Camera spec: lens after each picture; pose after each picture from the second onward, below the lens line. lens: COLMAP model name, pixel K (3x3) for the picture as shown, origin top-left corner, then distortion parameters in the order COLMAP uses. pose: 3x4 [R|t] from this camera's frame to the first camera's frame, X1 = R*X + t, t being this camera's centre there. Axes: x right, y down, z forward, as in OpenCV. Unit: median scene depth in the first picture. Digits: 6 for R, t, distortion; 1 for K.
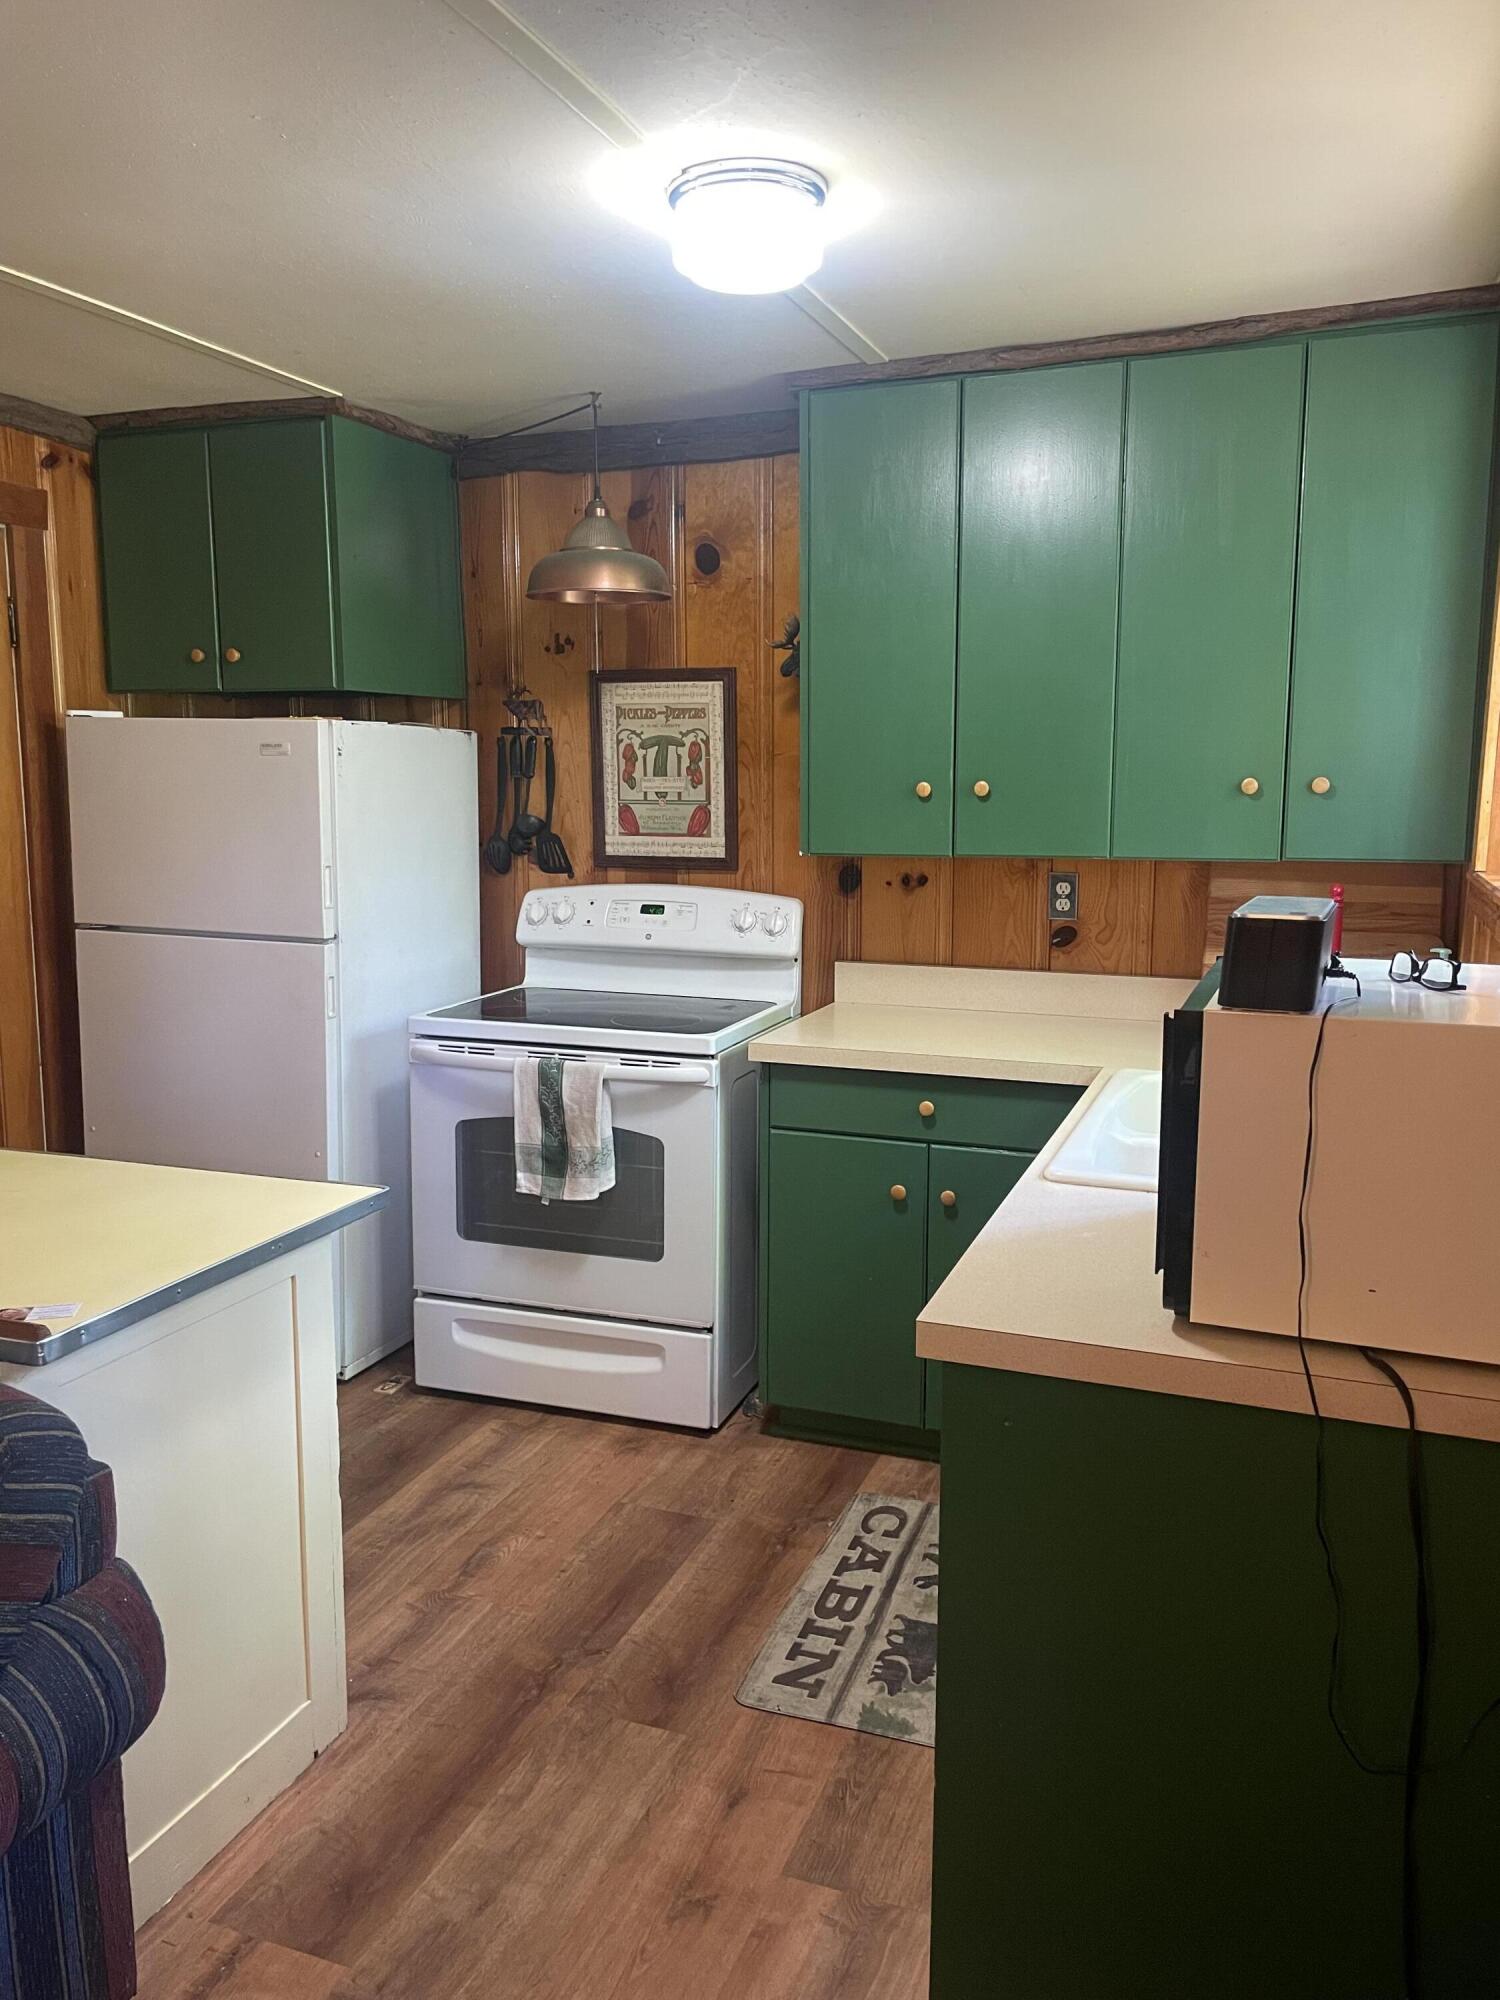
lens RADIAL K [[1548.5, 0, 750.0], [0, 1548.5, 1000.0], [0, 0, 1]] dist [0.114077, -0.158850]
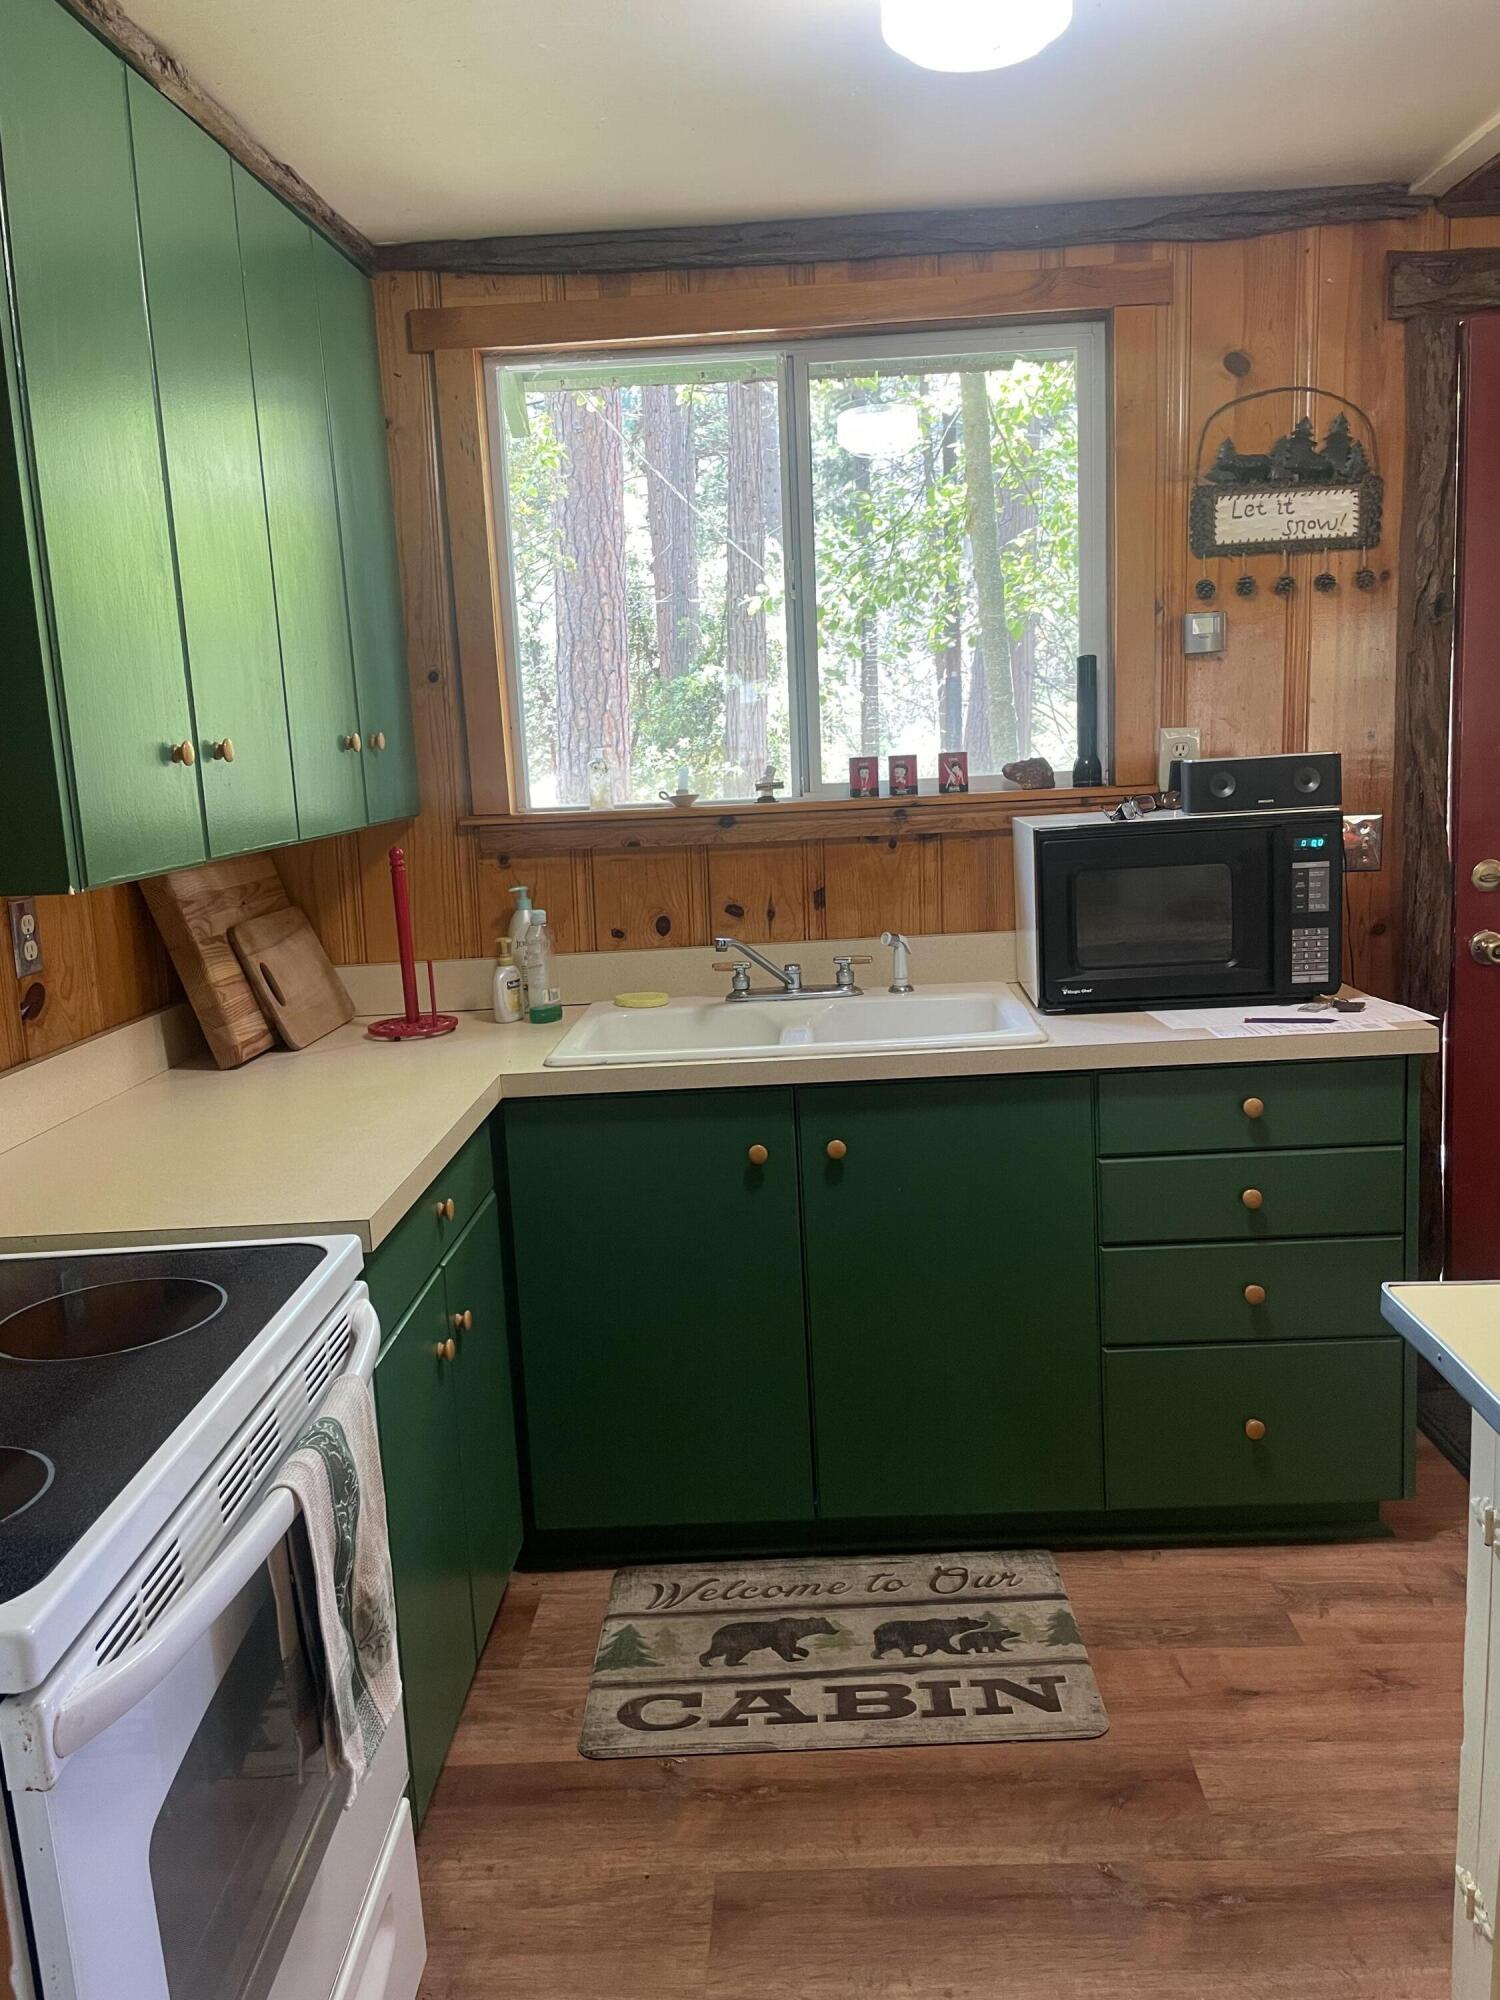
lens RADIAL K [[1548.5, 0, 750.0], [0, 1548.5, 1000.0], [0, 0, 1]] dist [0.114077, -0.158850]
pose [[-0.336650, -0.136696, 0.931655, -0.670811], [0.191317, 0.958840, 0.209817, -0.163949], [-0.921990, 0.248876, -0.296641, 1.268106]]
